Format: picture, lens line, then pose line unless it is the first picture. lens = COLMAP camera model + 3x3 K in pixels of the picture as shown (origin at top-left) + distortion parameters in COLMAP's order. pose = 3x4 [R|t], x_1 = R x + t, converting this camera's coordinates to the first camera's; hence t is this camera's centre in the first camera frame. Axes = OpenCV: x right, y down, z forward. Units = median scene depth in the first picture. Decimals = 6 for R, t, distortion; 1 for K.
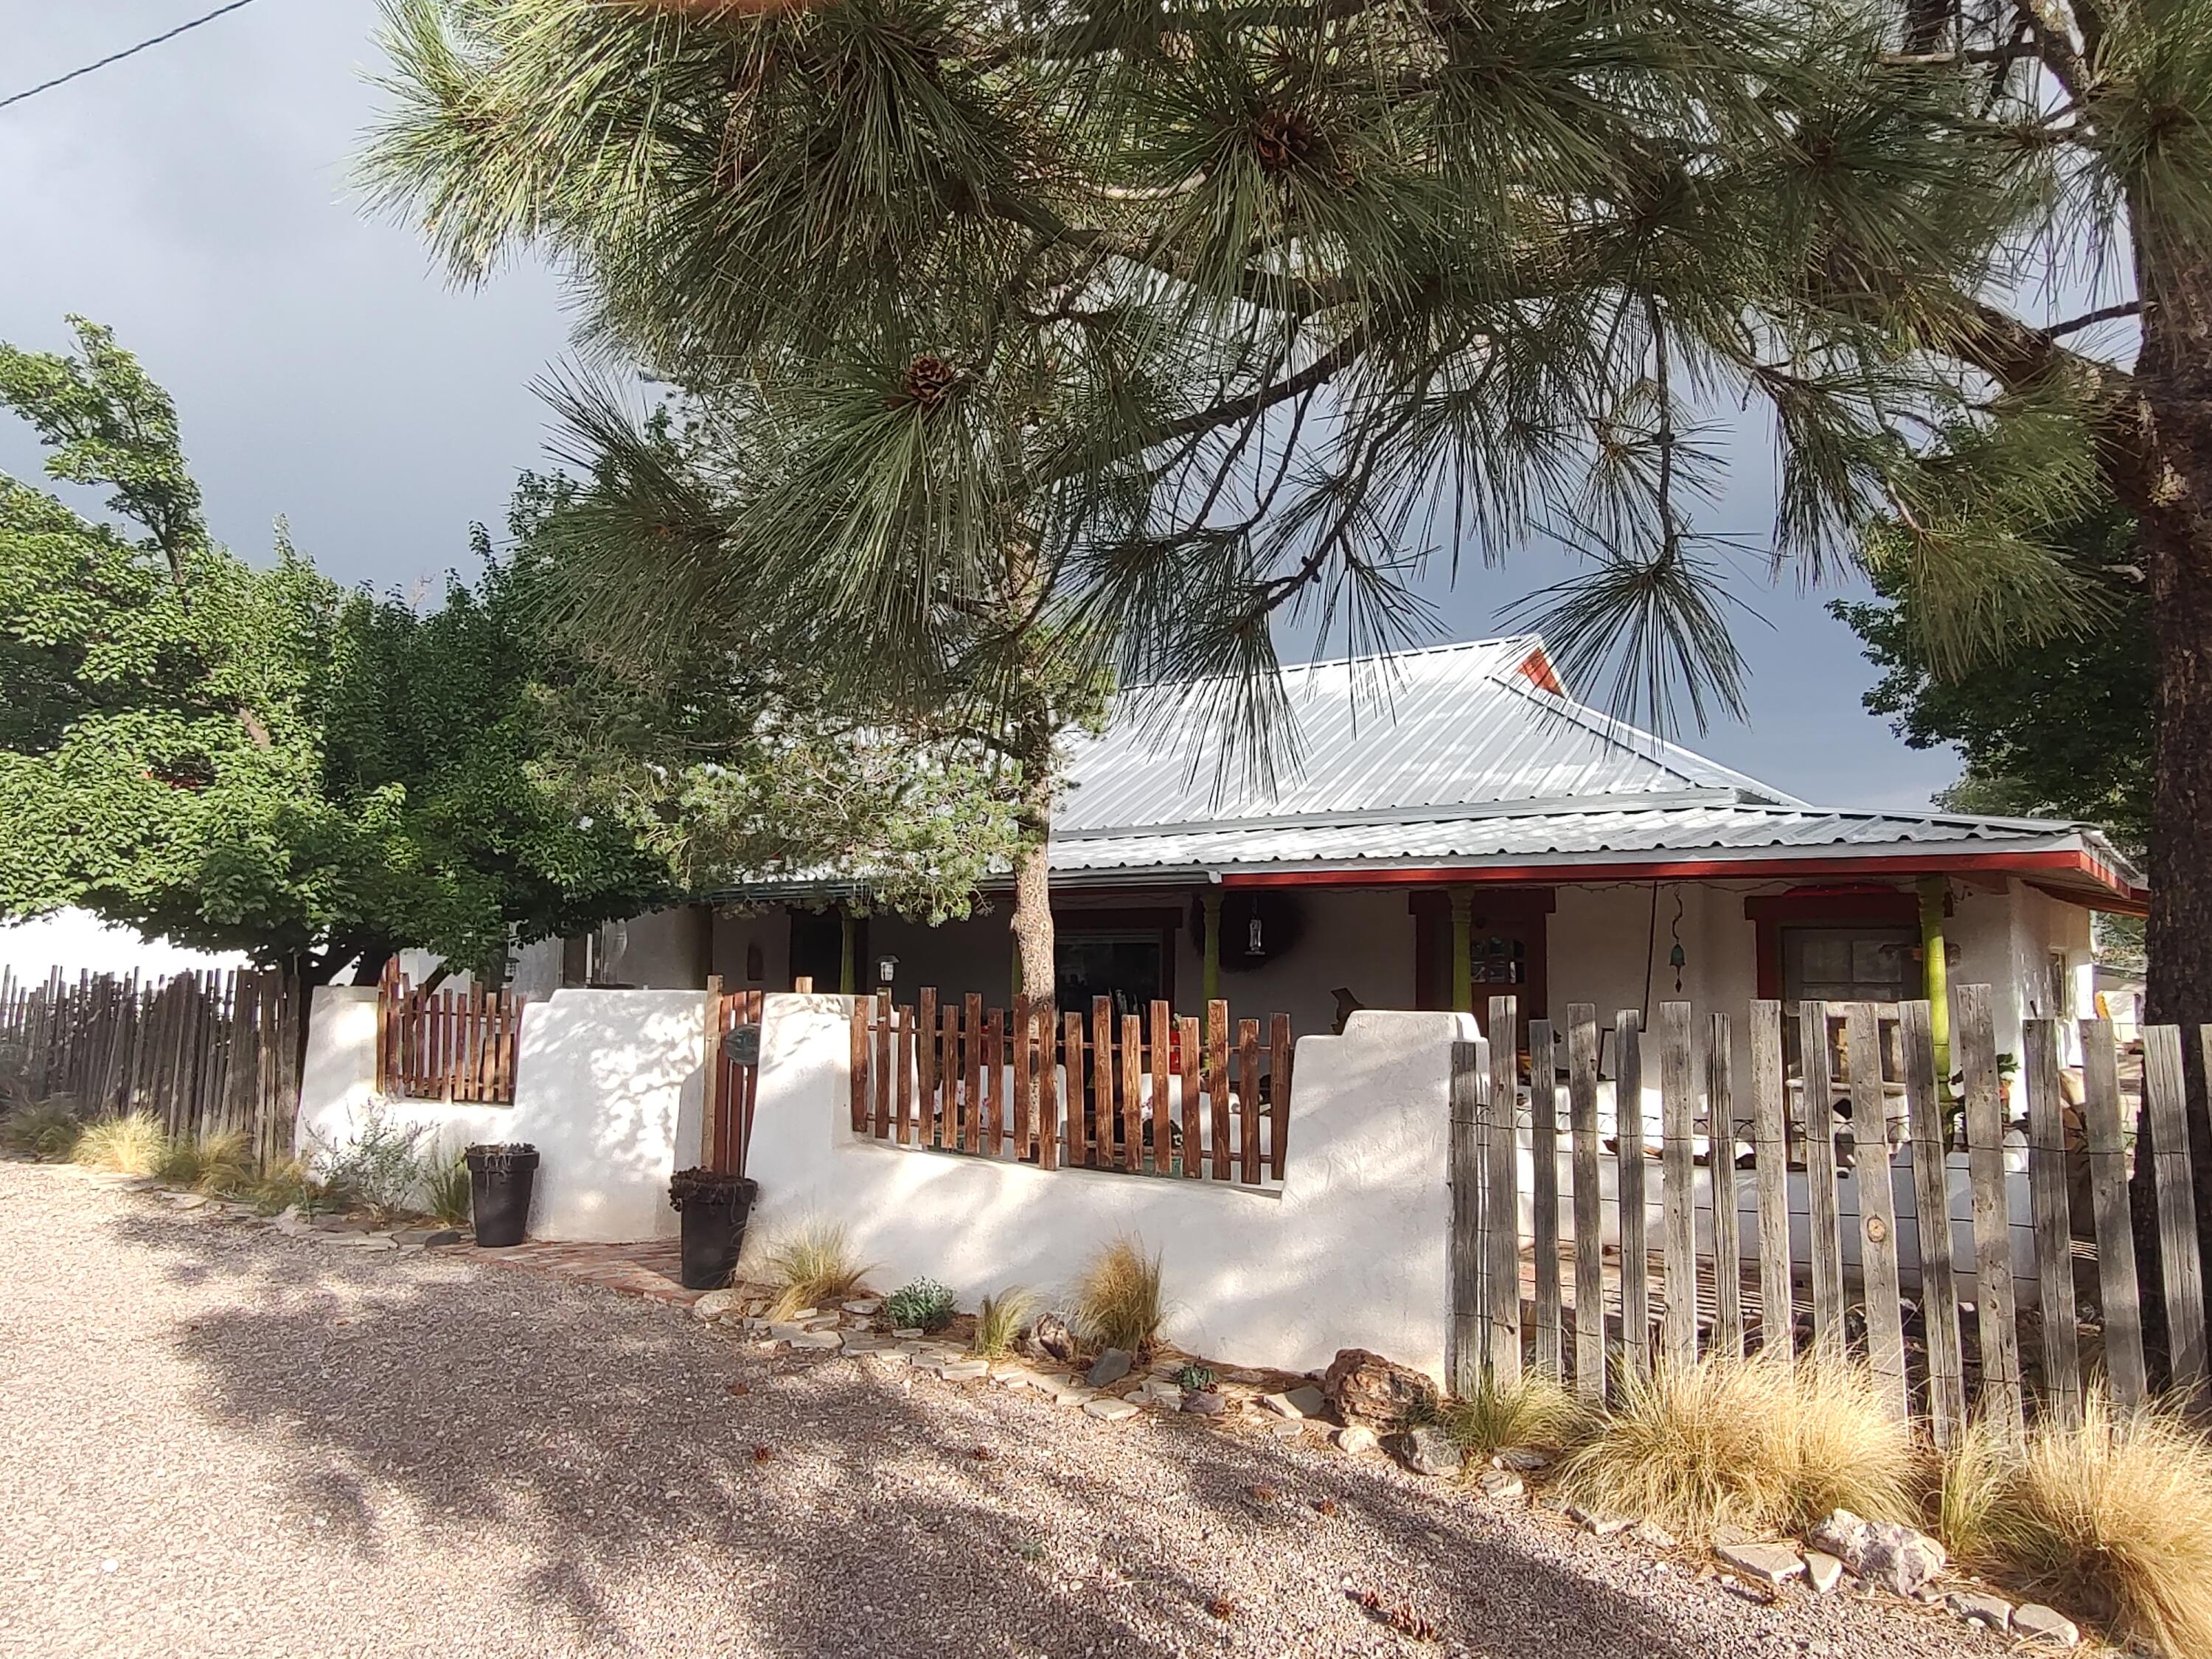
lens RADIAL K [[1475.7, 0, 1106.0], [0, 1475.7, 829.5], [0, 0, 1]] dist [-0.000770, -0.000070]
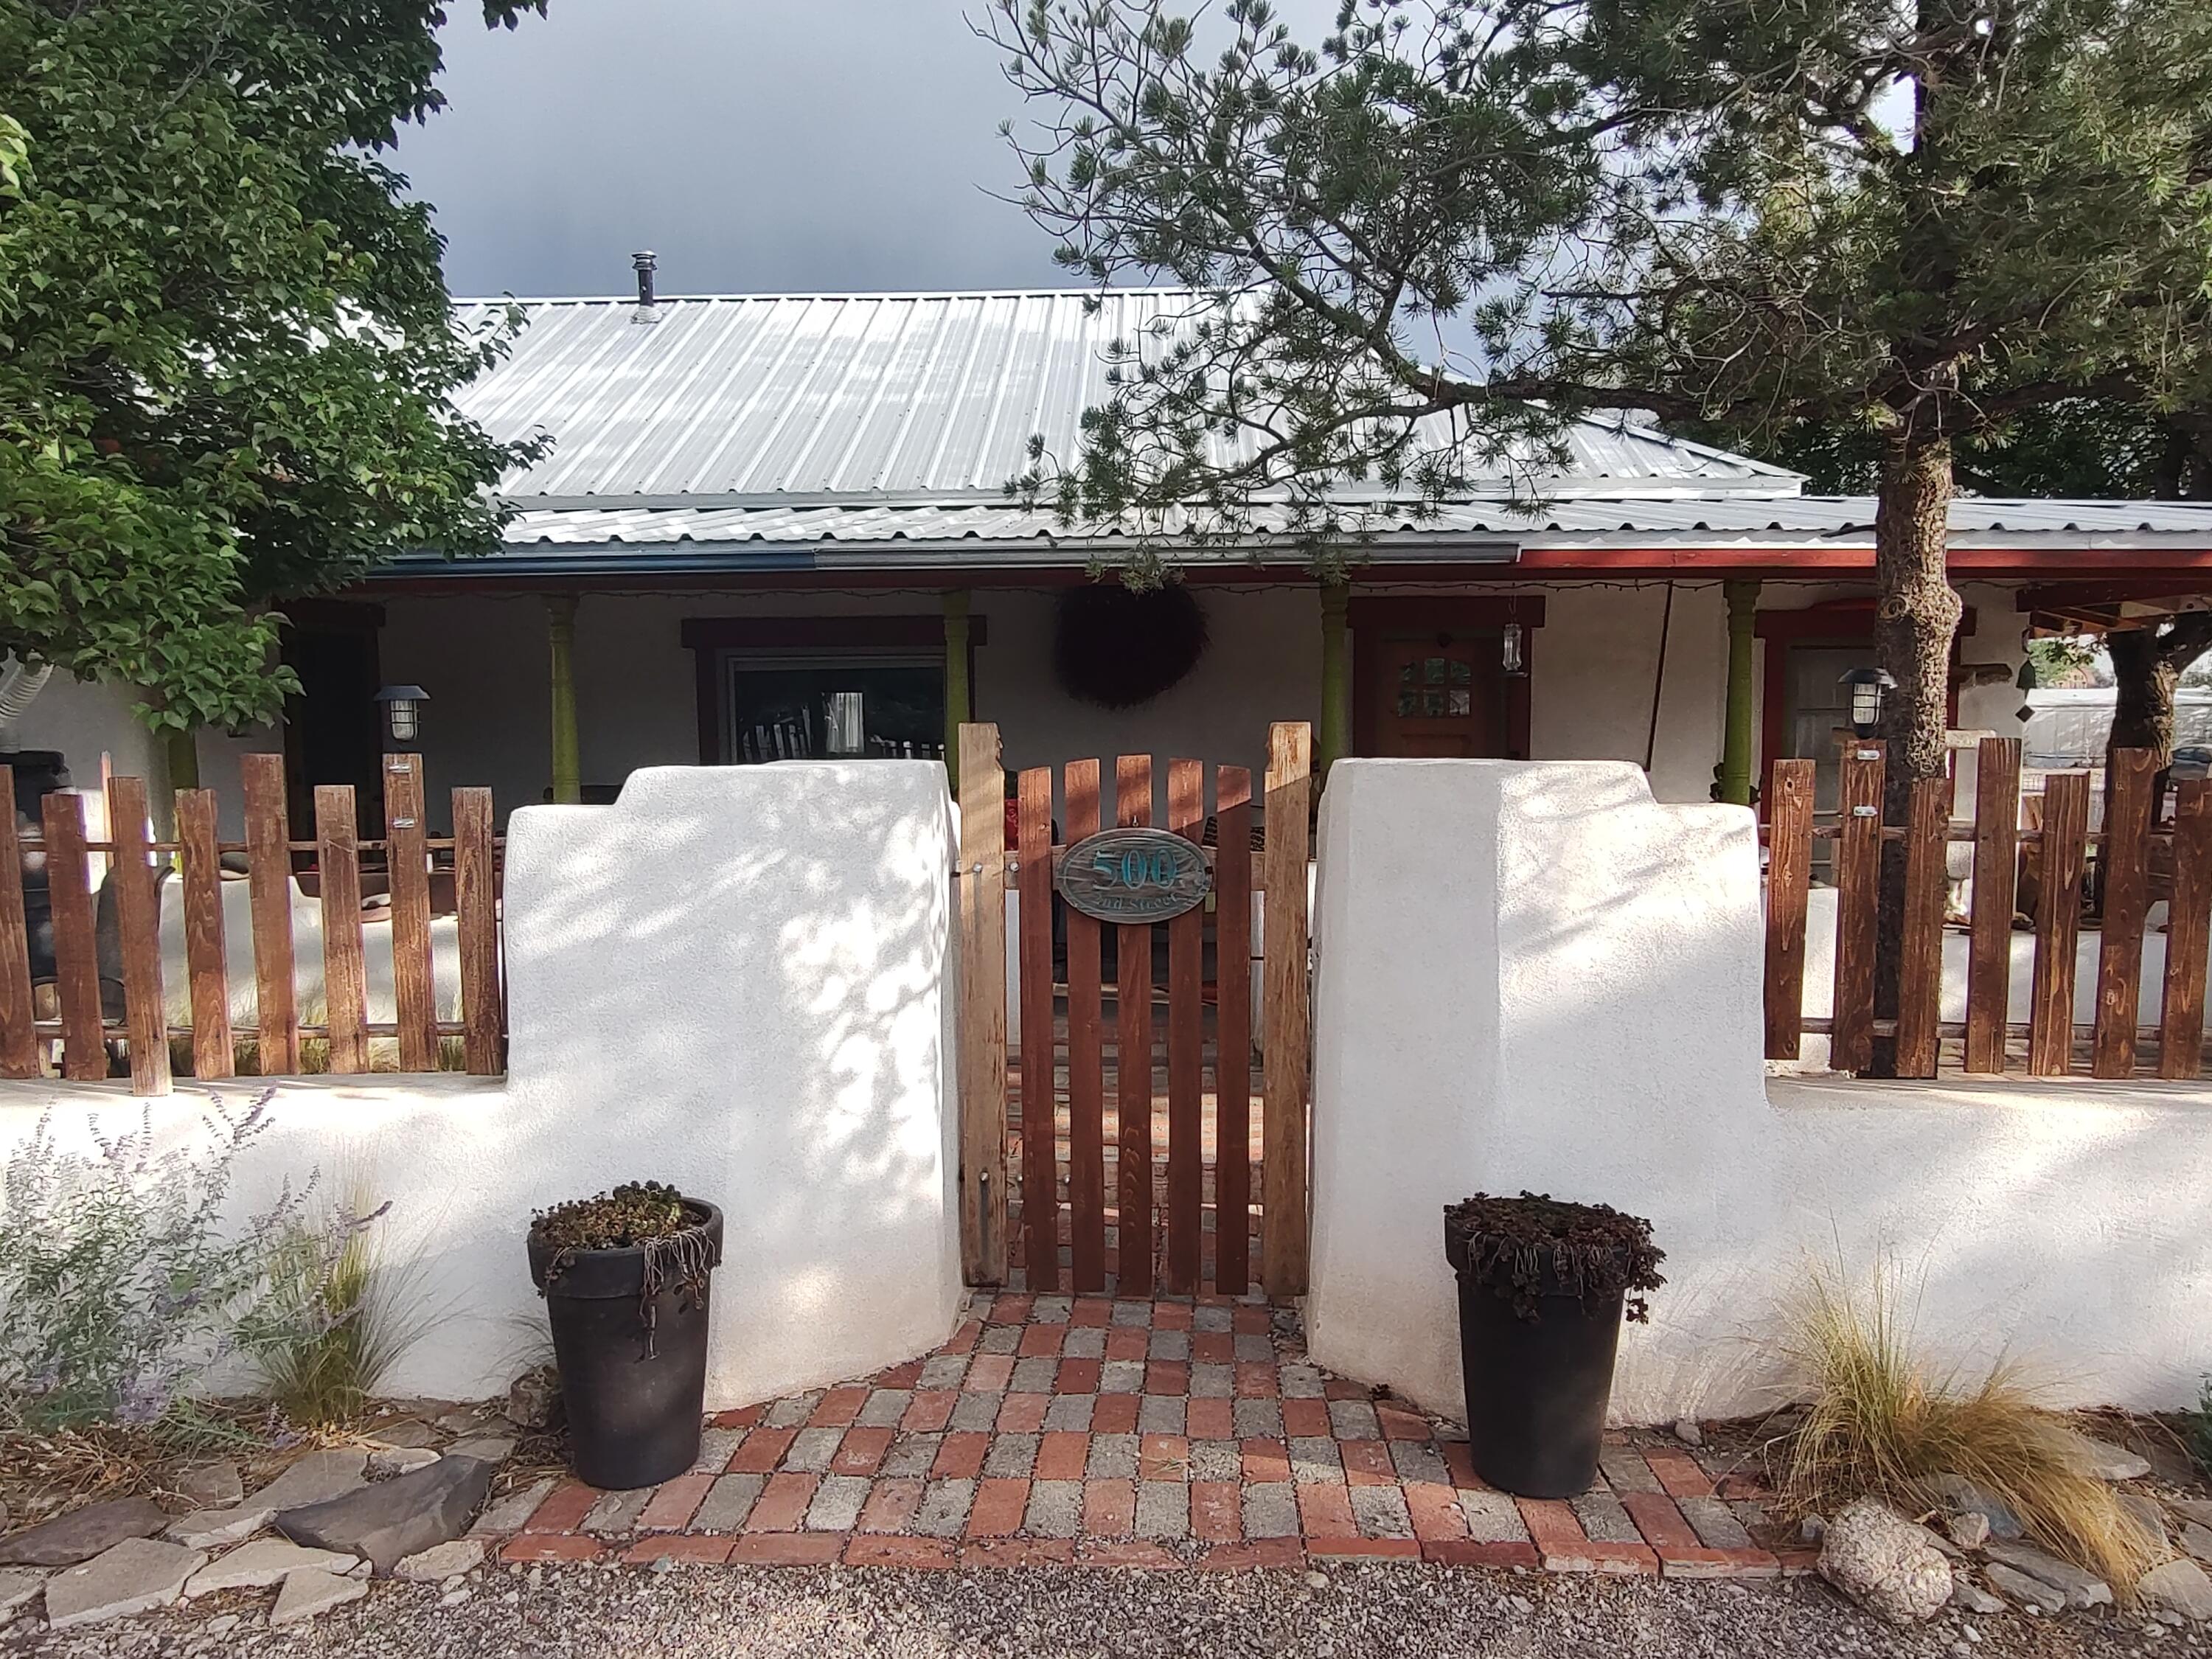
lens RADIAL K [[1675.7, 0, 1155.0], [0, 1675.7, 898.8], [0, 0, 1]] dist [0.084627, 0.000483]
pose [[0.822682, -0.079938, 0.562853, -0.516044], [-0.041712, 0.978909, 0.199994, 0.051016], [-0.566969, -0.188009, 0.801997, 0.590172]]
